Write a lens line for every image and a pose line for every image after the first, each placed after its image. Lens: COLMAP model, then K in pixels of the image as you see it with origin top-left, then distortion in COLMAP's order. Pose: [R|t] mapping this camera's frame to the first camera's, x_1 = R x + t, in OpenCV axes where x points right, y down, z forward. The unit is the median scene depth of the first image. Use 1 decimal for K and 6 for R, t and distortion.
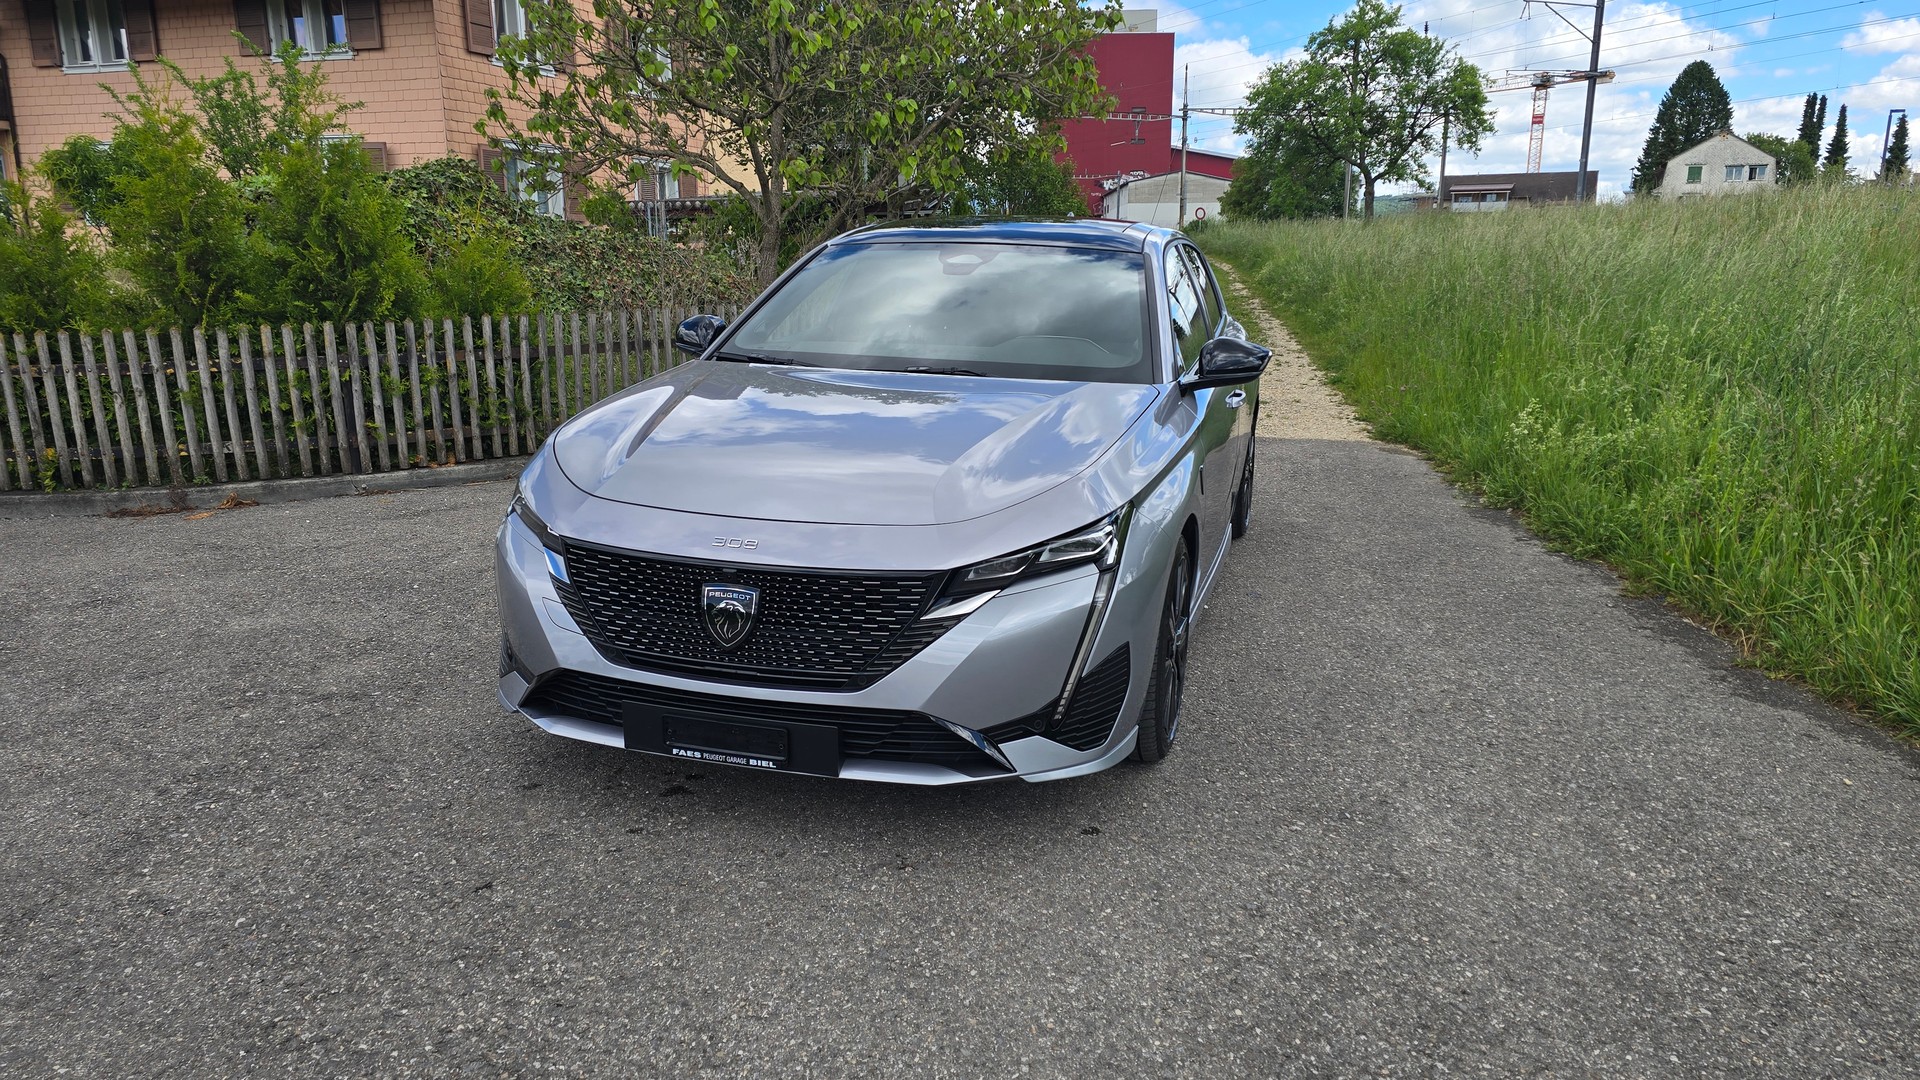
lens RADIAL K [[1256.9, 0, 957.1], [0, 1256.9, 538.9], [0, 0, 1]] dist [0.038940, -0.034944]
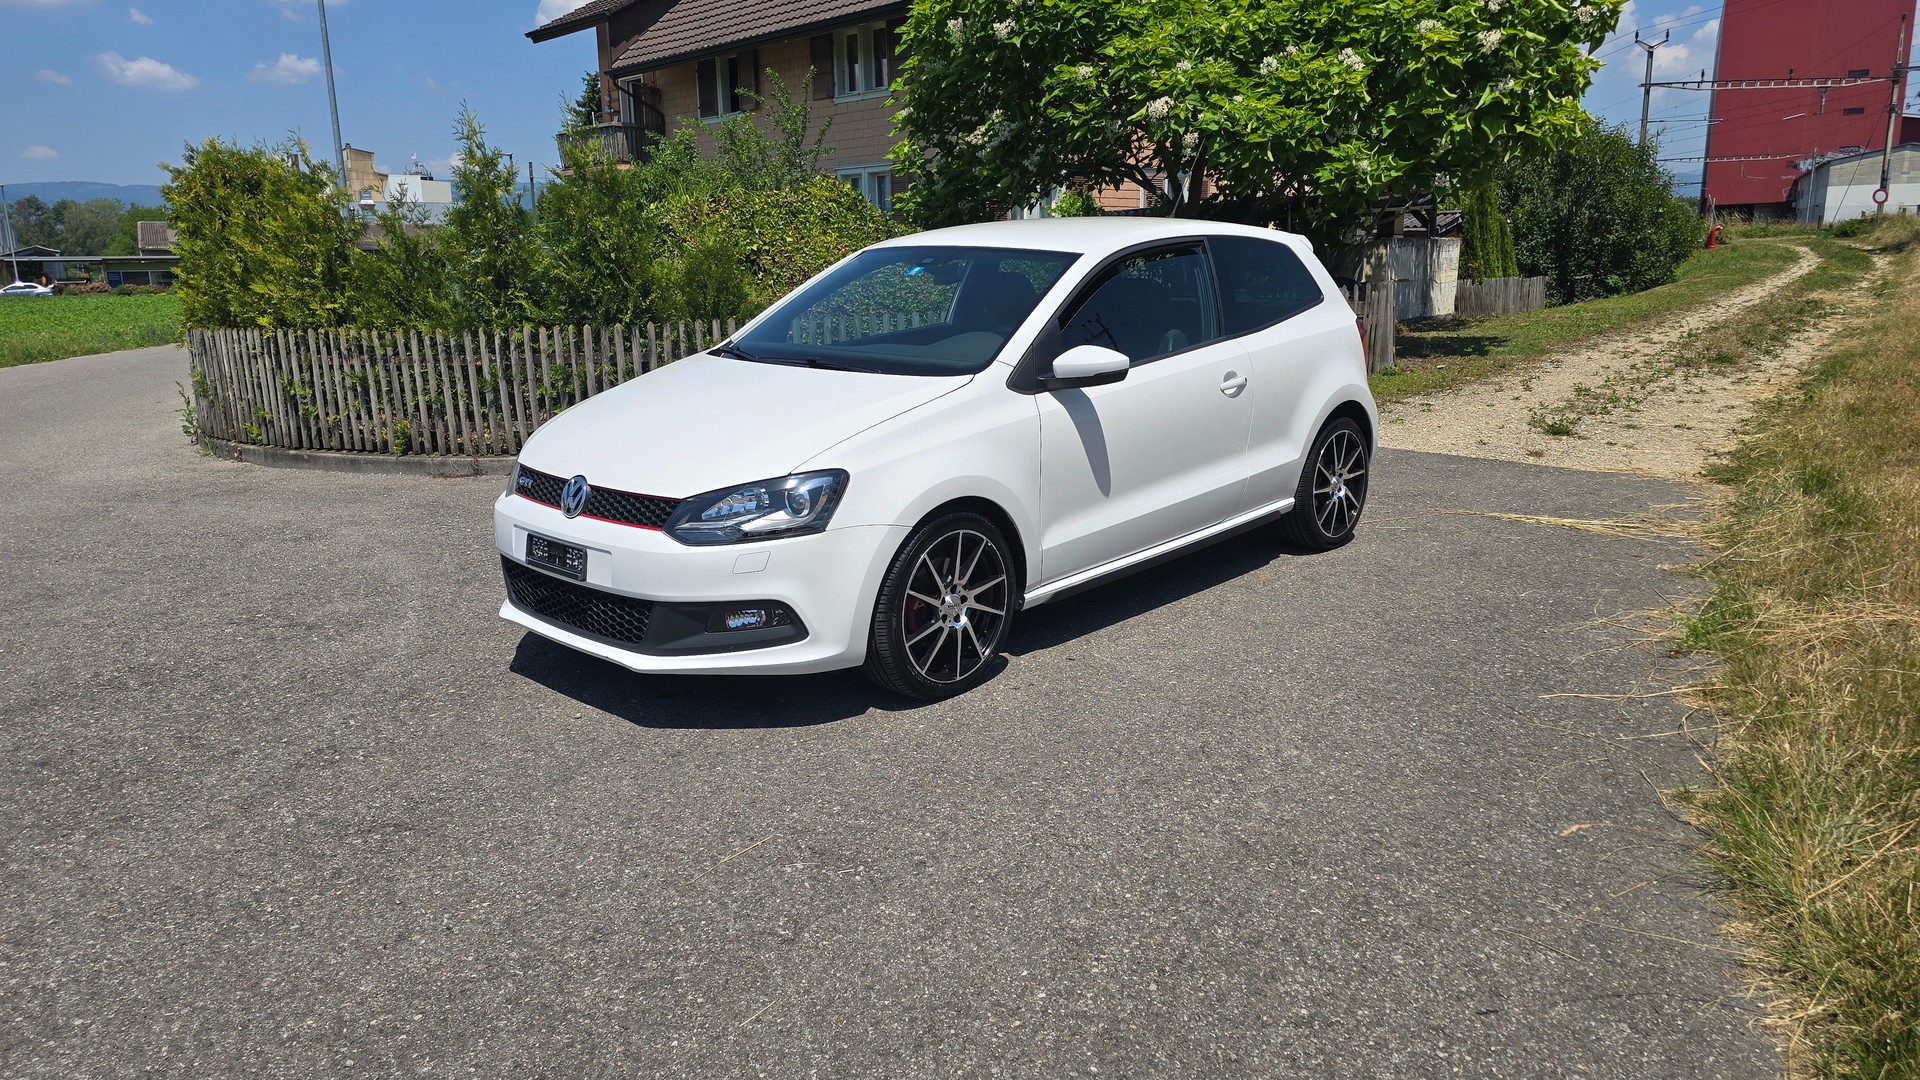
lens RADIAL K [[1256.9, 0, 968.1], [0, 1256.9, 518.2], [0, 0, 1]] dist [0.038940, -0.034944]
pose [[0.892504, 0.072479, -0.445178, 0.371306], [-0.081211, 0.996697, -0.000541, -0.018391], [0.443668, 0.036636, 0.895442, 0.103235]]
